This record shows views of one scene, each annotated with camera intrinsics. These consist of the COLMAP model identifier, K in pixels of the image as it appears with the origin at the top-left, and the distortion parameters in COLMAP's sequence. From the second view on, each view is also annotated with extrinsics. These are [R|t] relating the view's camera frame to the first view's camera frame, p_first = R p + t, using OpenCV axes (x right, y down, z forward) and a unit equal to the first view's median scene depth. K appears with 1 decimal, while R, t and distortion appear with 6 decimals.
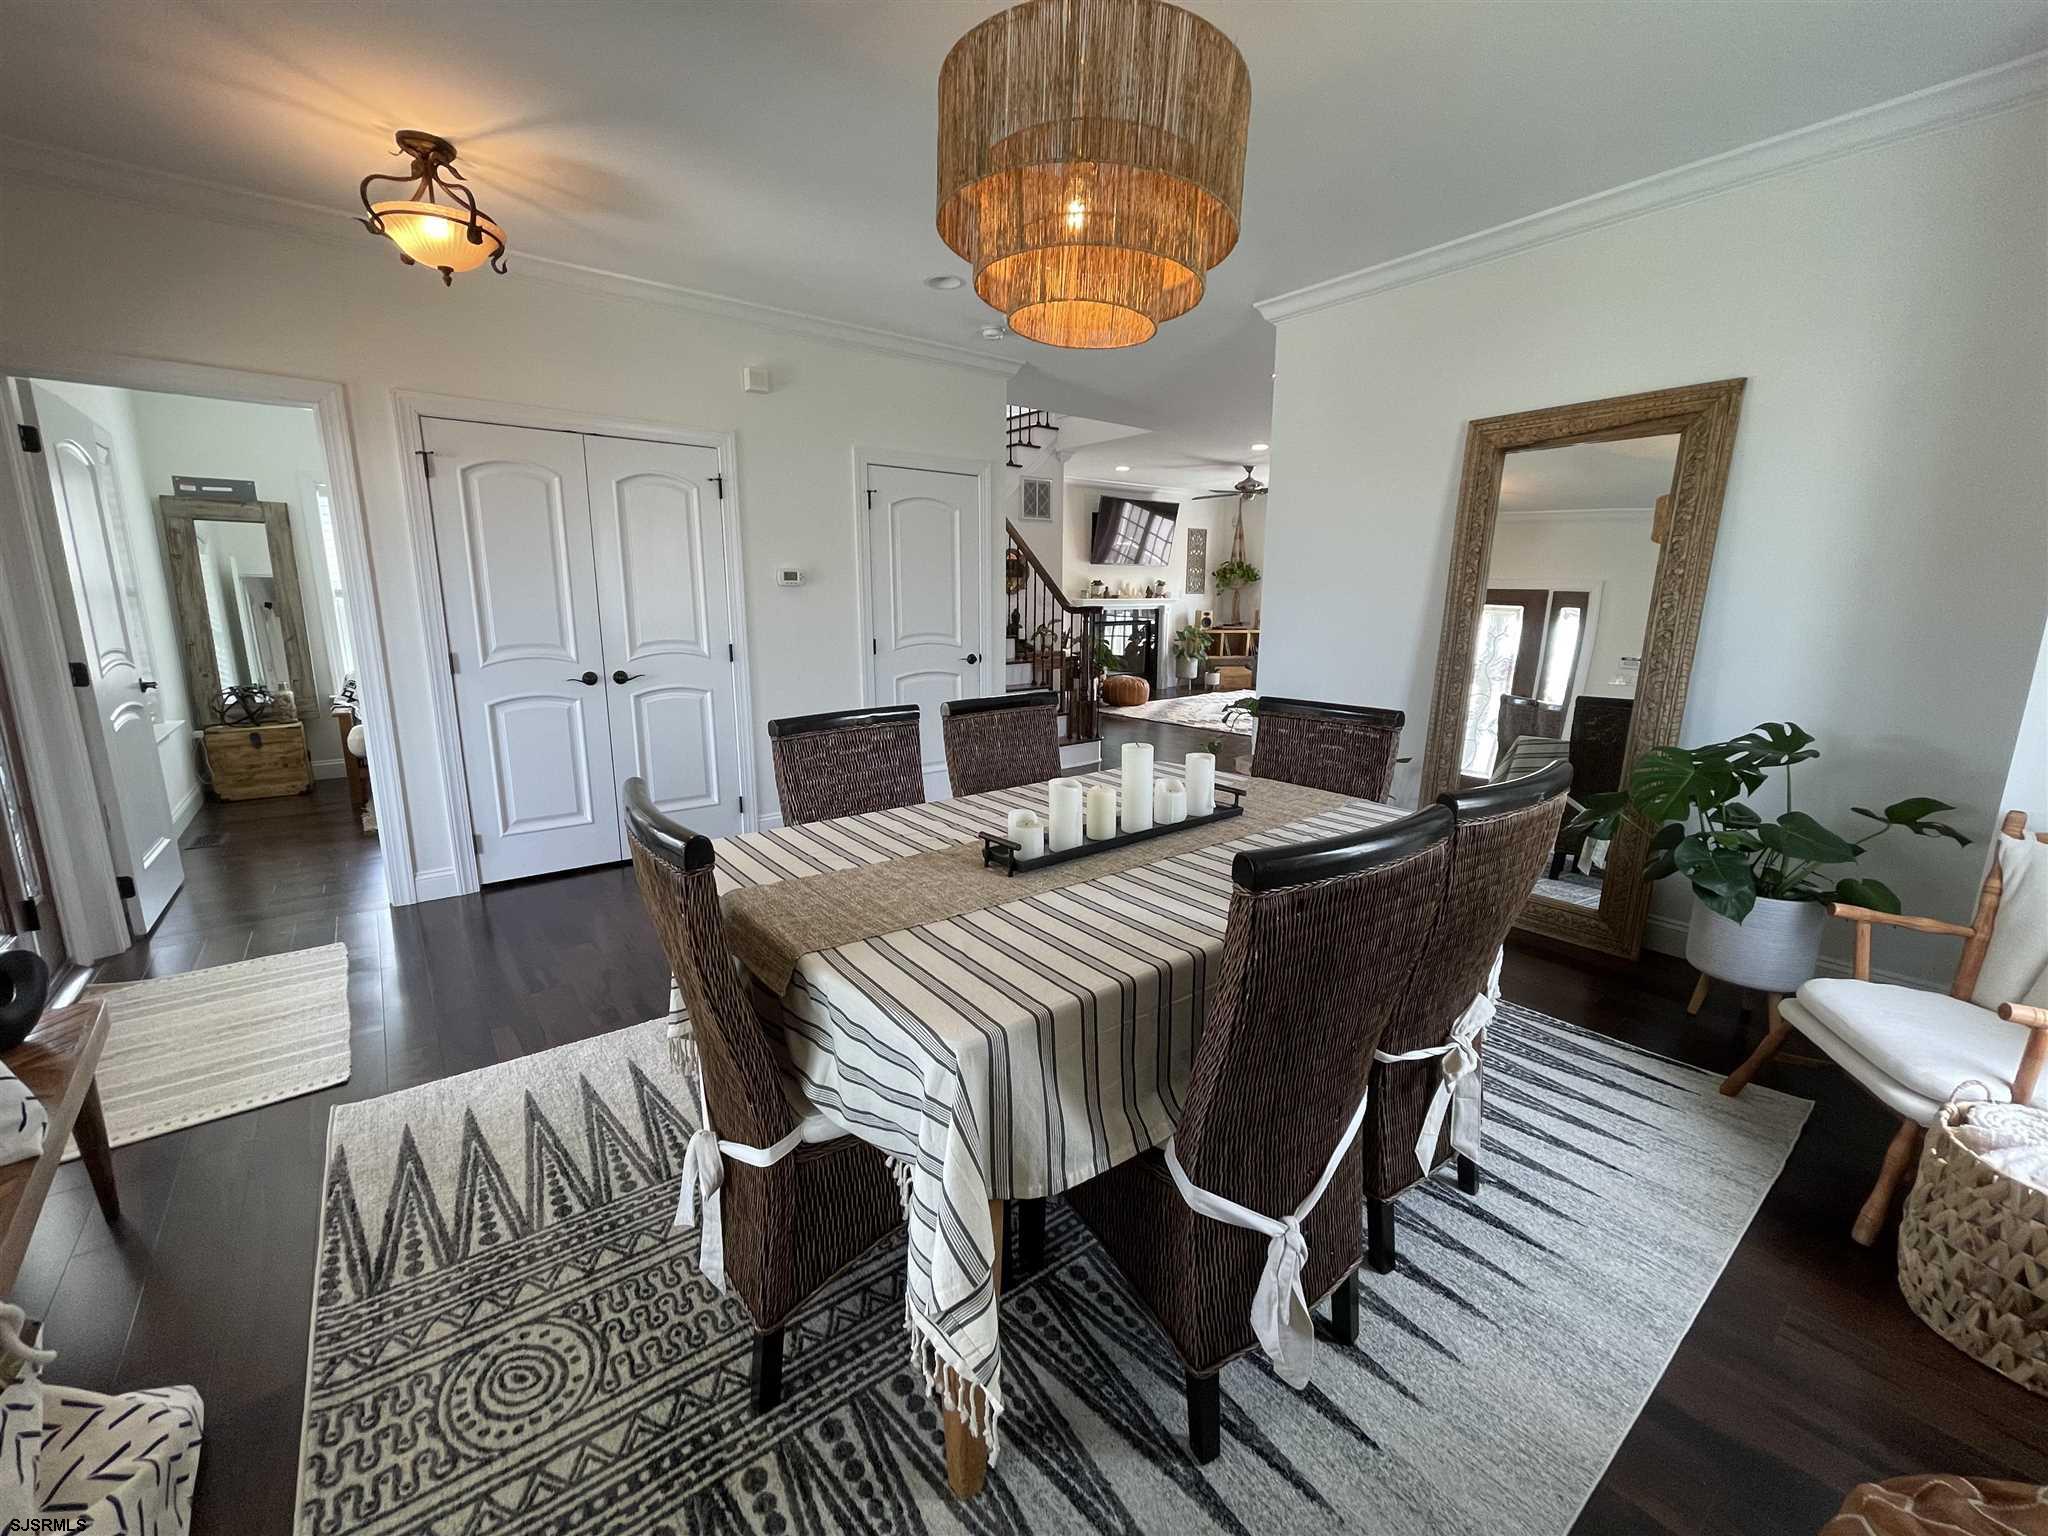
lens RADIAL K [[828.1, 0, 1022.9], [0, 828.1, 762.7], [0, 0, 1]] dist [0.000126, -0.000001]
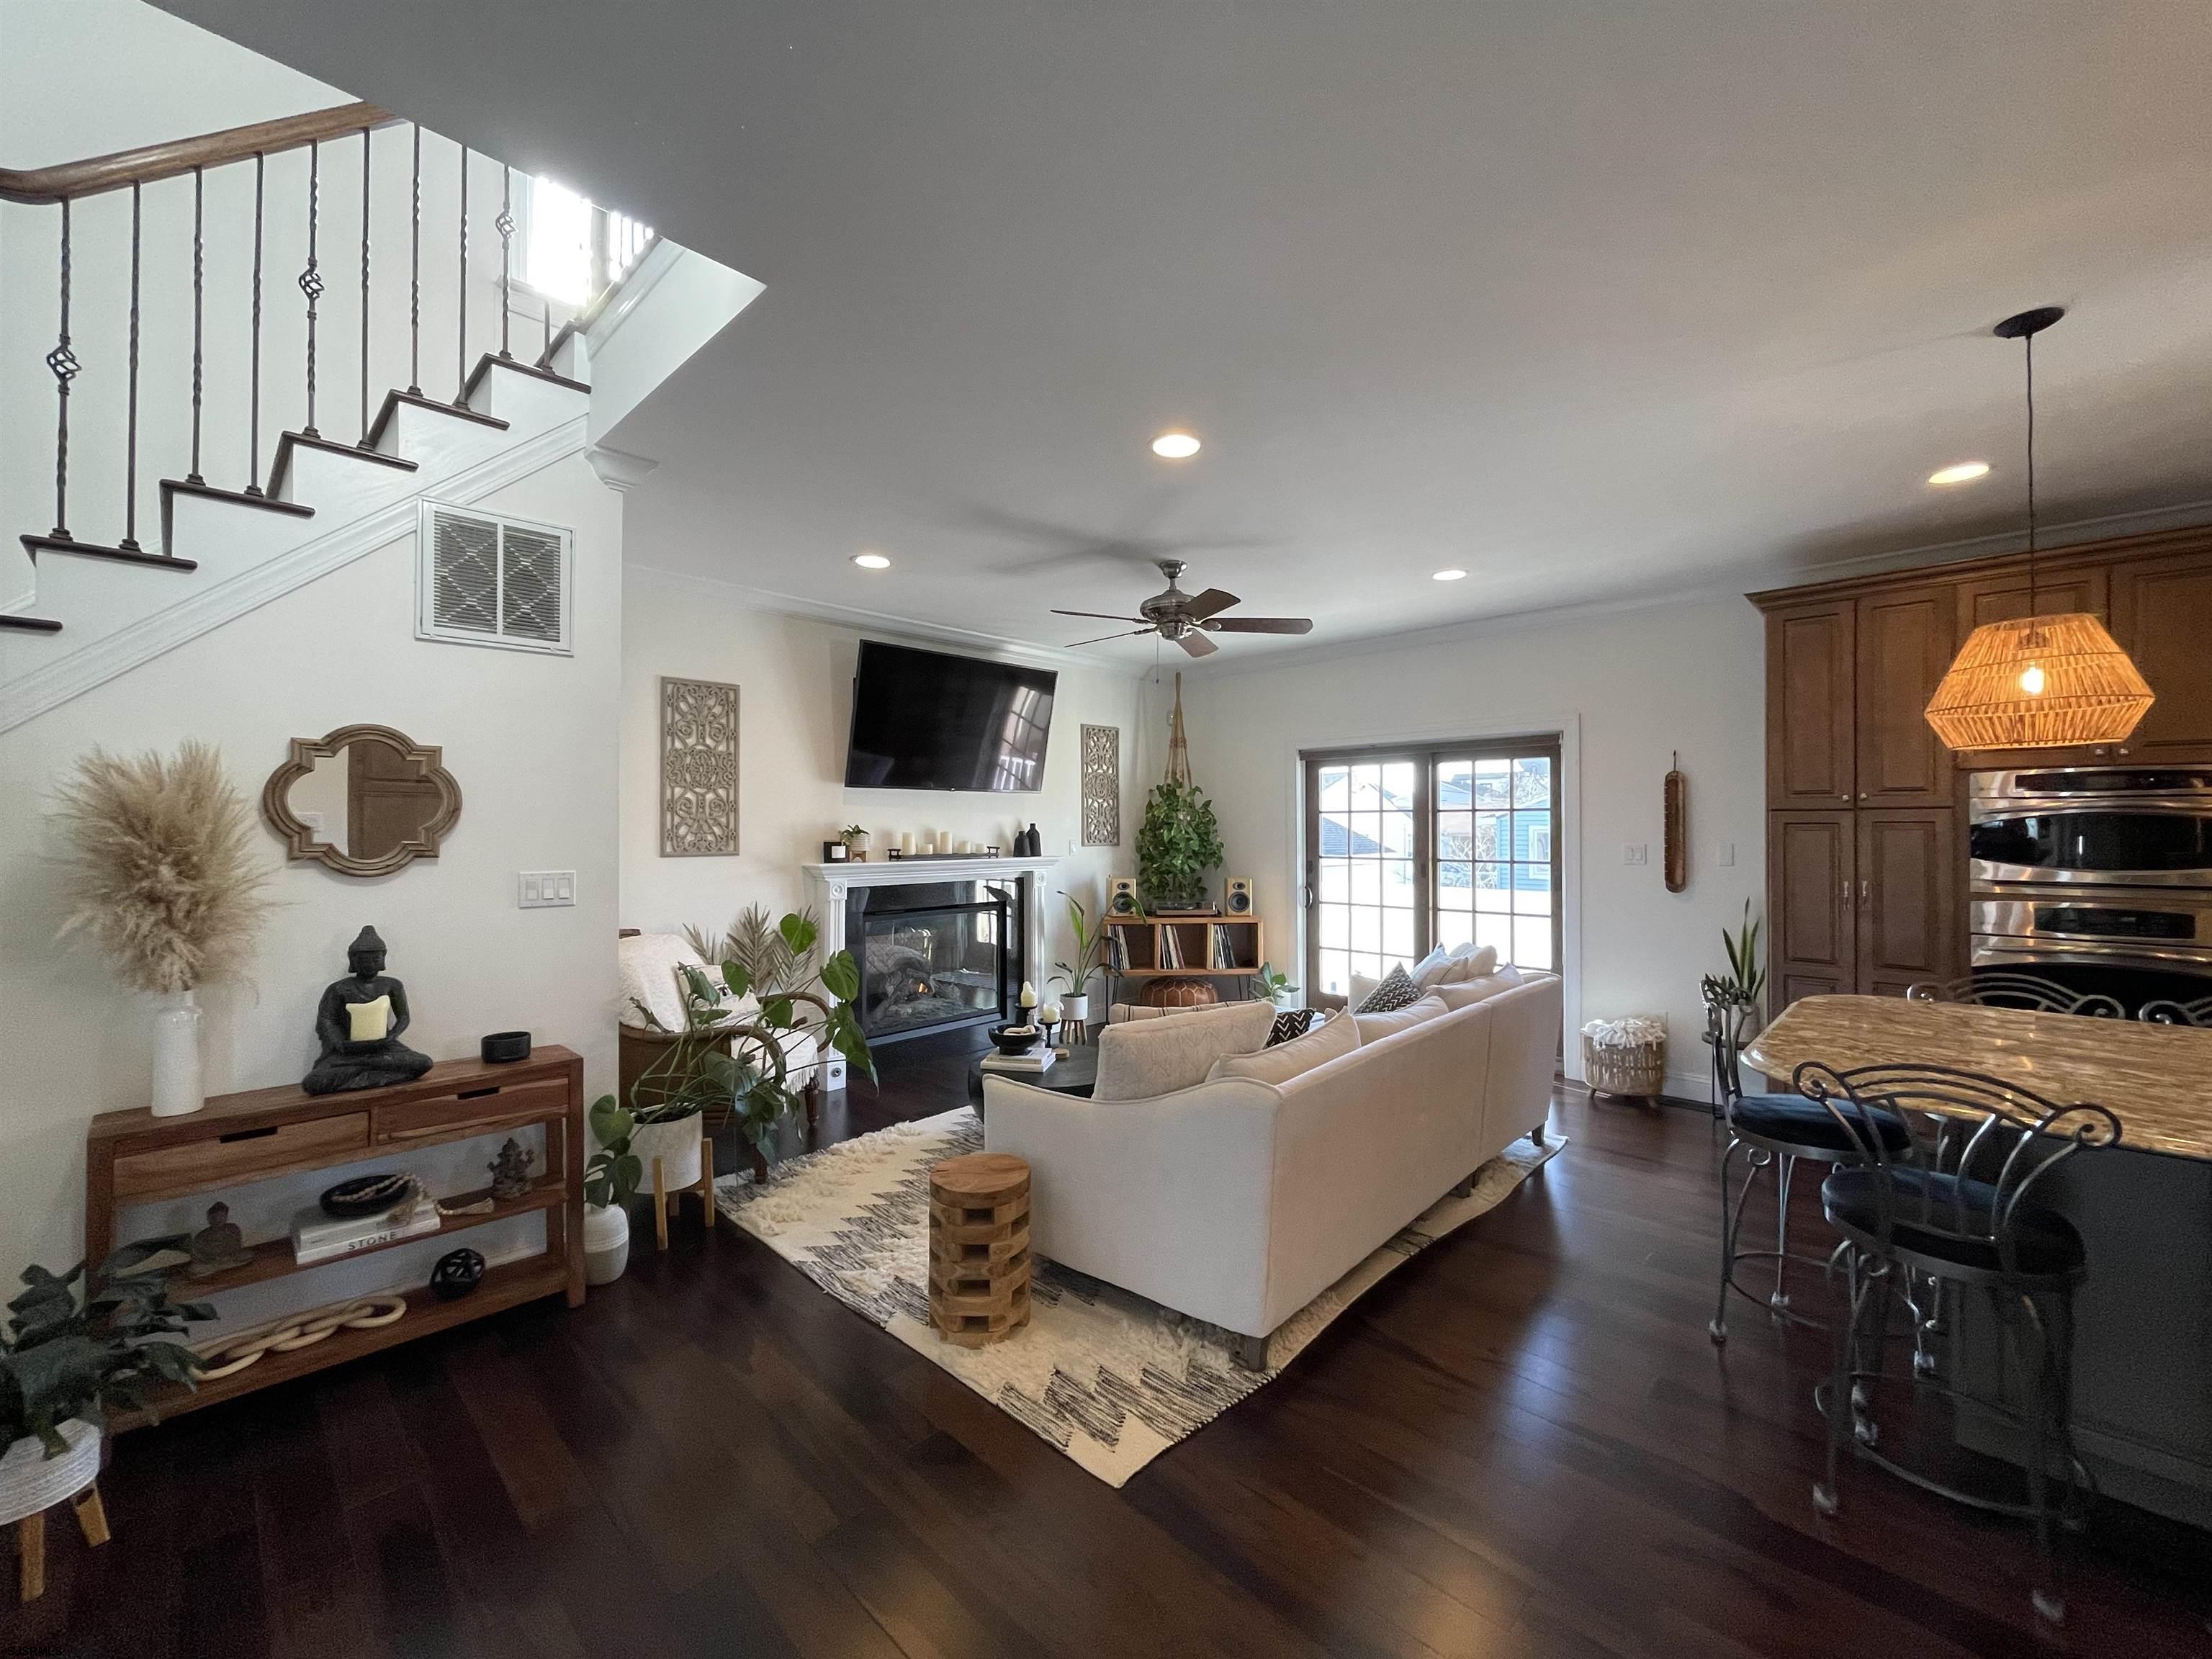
lens RADIAL K [[894.2, 0, 1110.9], [0, 894.2, 817.3], [0, 0, 1]] dist [-0.000444, -0.000309]
pose [[0.991347, -0.002157, 0.131250, 0.826897], [0.030306, 0.976613, -0.212860, -0.597769], [-0.127721, 0.214996, 0.968227, 2.653464]]
